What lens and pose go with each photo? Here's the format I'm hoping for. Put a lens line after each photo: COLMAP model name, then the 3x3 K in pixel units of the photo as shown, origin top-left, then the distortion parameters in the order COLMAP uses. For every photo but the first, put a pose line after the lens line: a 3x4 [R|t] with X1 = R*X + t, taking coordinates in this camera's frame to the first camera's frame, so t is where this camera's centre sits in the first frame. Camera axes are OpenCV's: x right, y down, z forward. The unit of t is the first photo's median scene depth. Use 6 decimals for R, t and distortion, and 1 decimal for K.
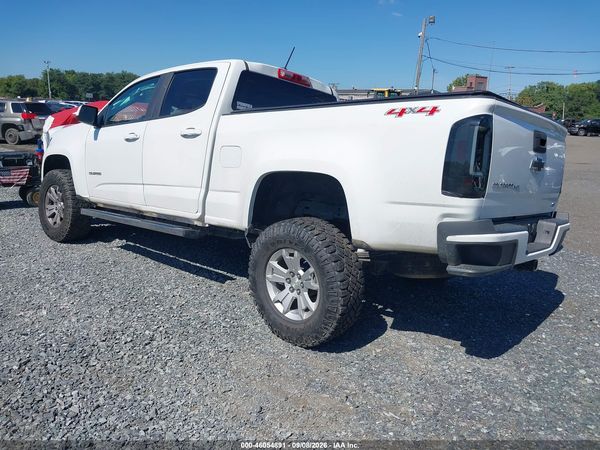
lens RADIAL K [[481.0, 0, 300.0], [0, 481.0, 225.0], [0, 0, 1]] dist [0.015405, -0.034571]
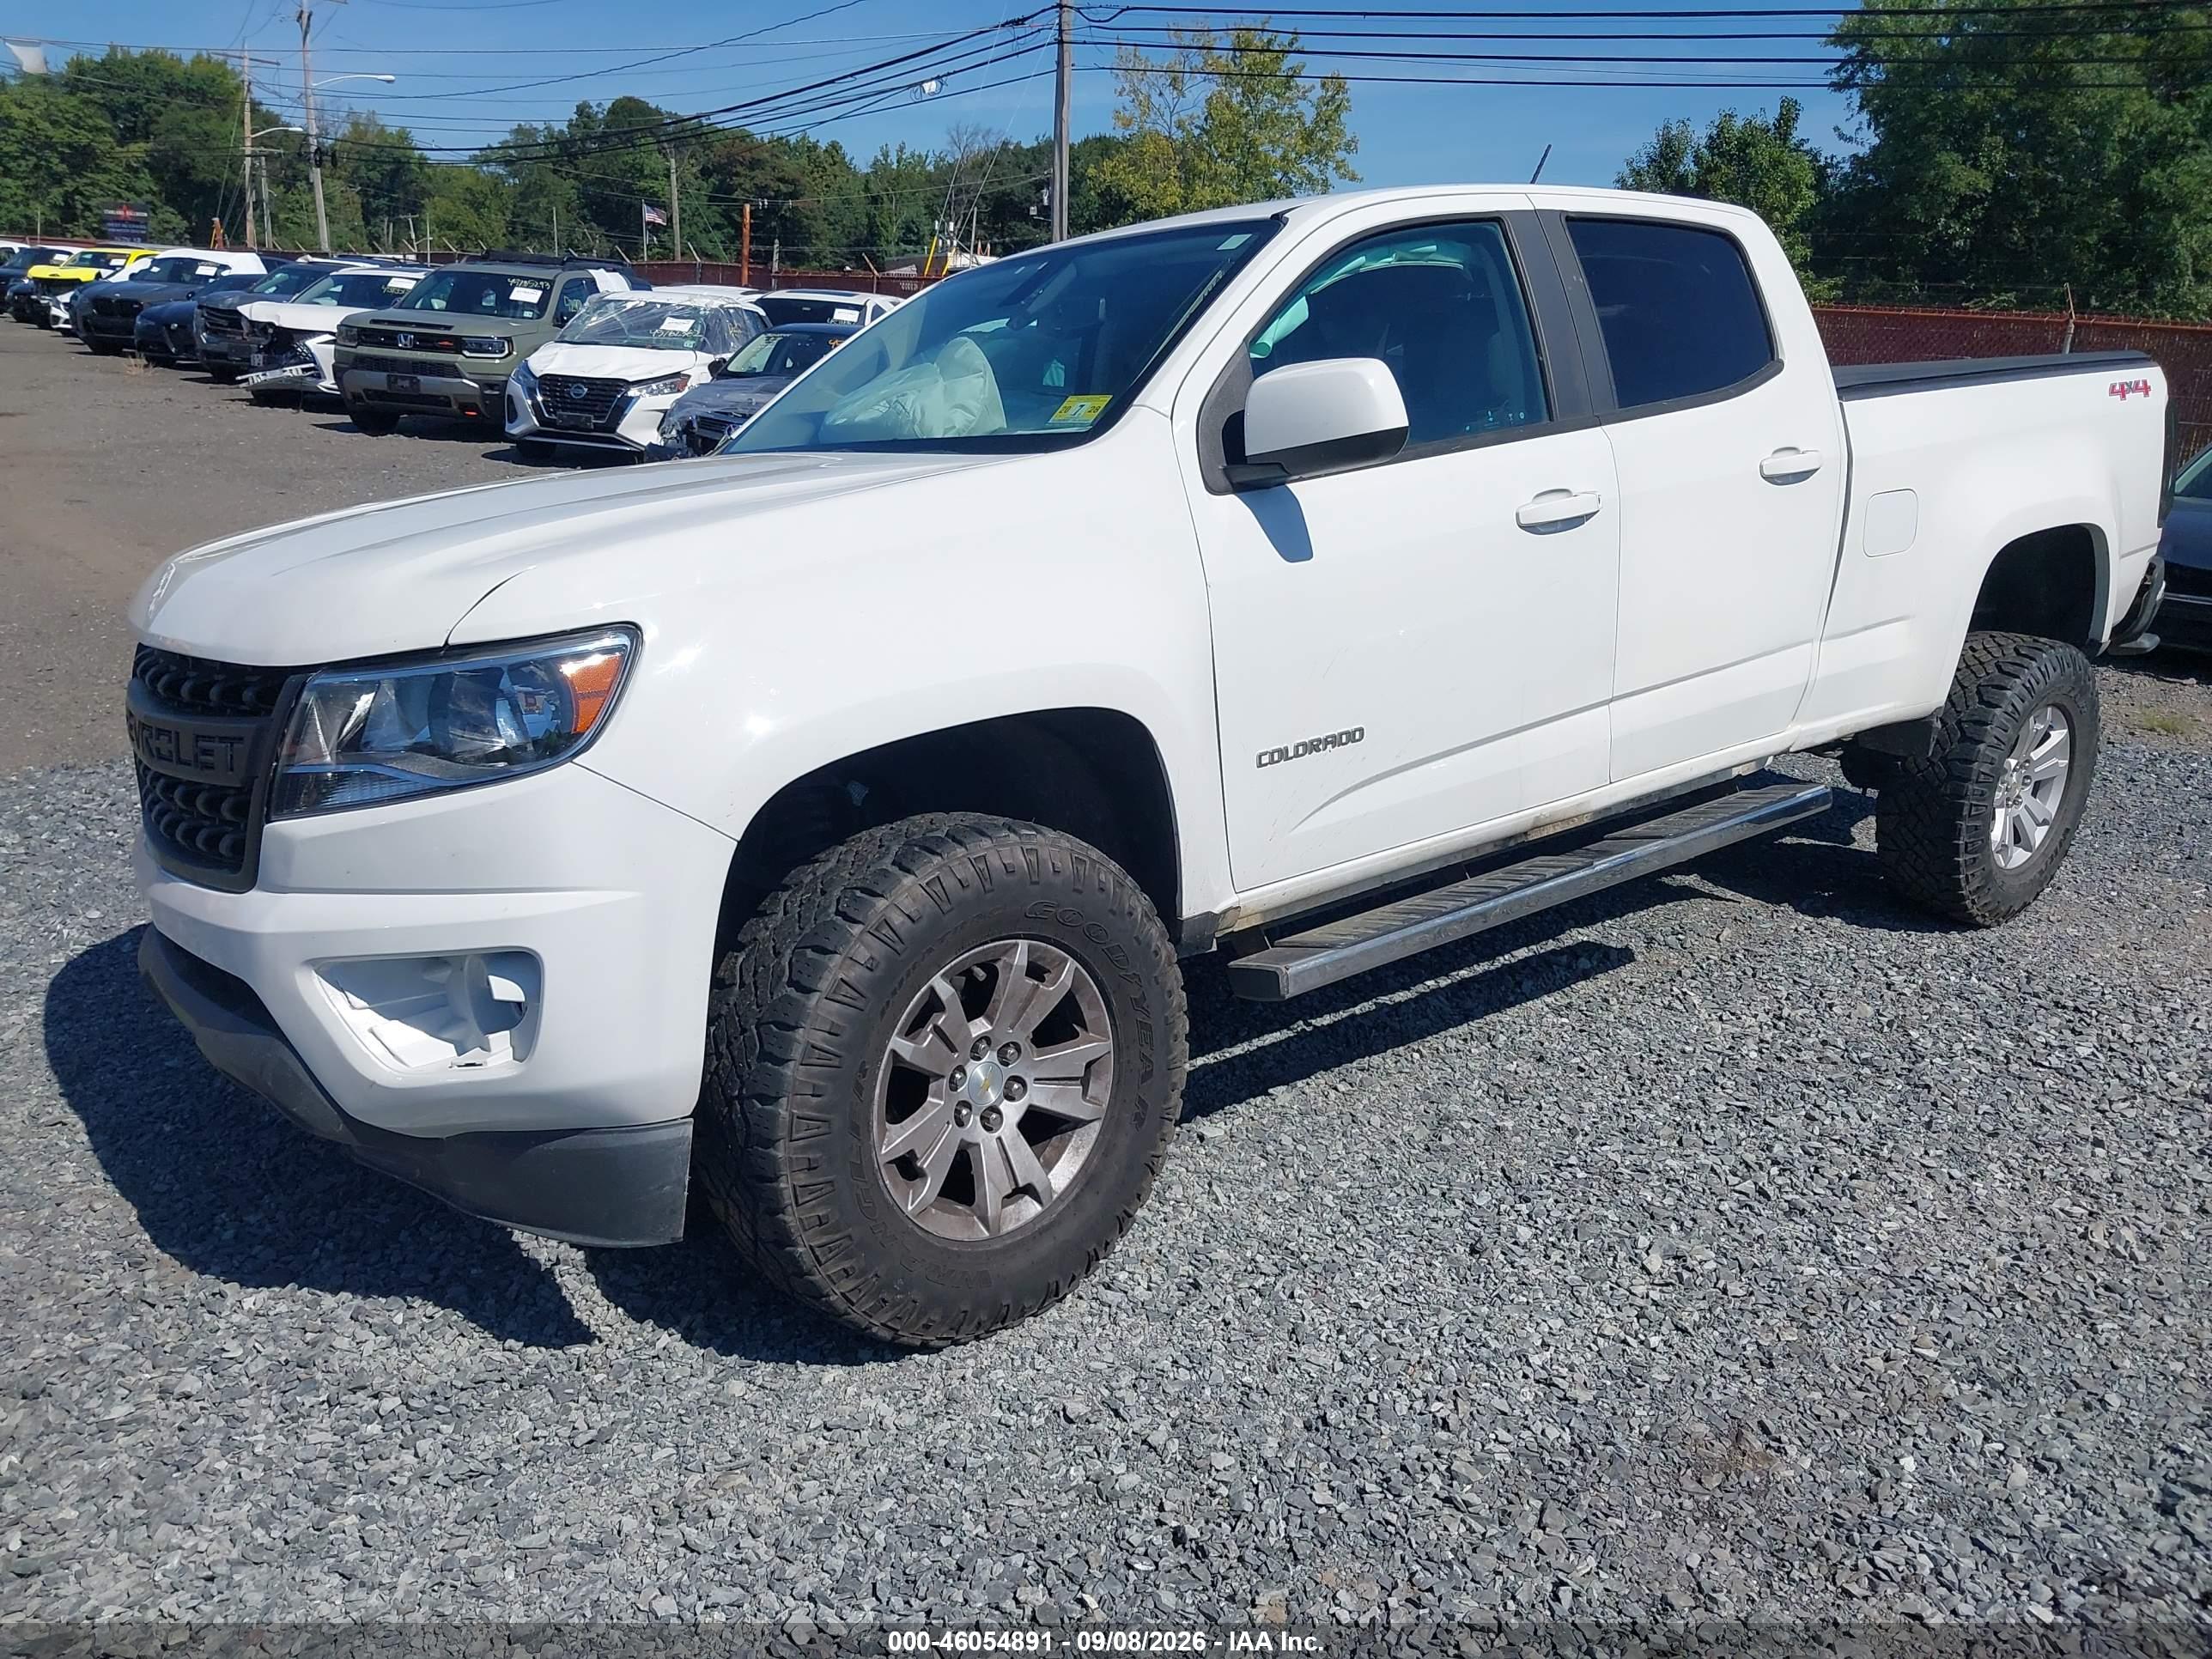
lens RADIAL K [[1773.3, 0, 1106.0], [0, 1773.3, 829.5], [0, 0, 1]] dist [0.015405, -0.034571]
pose [[0.171088, -0.282596, 0.943858, -1.381890], [0.187213, 0.949854, 0.250457, -0.330459], [-0.967306, 0.133852, 0.215414, 1.203457]]
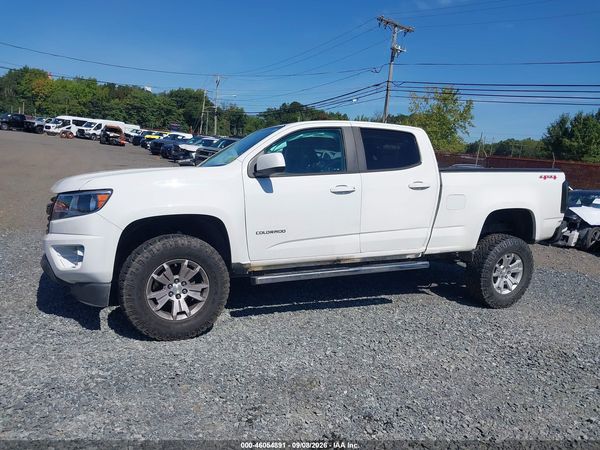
lens RADIAL K [[474.6, 0, 300.0], [0, 474.6, 225.0], [0, 0, 1]] dist [0.002299, -0.008307]
pose [[0.394978, -0.125992, 0.910010, -1.498885], [0.130771, 0.988175, 0.080054, -0.230493], [-0.909336, 0.087383, 0.406783, 0.786624]]
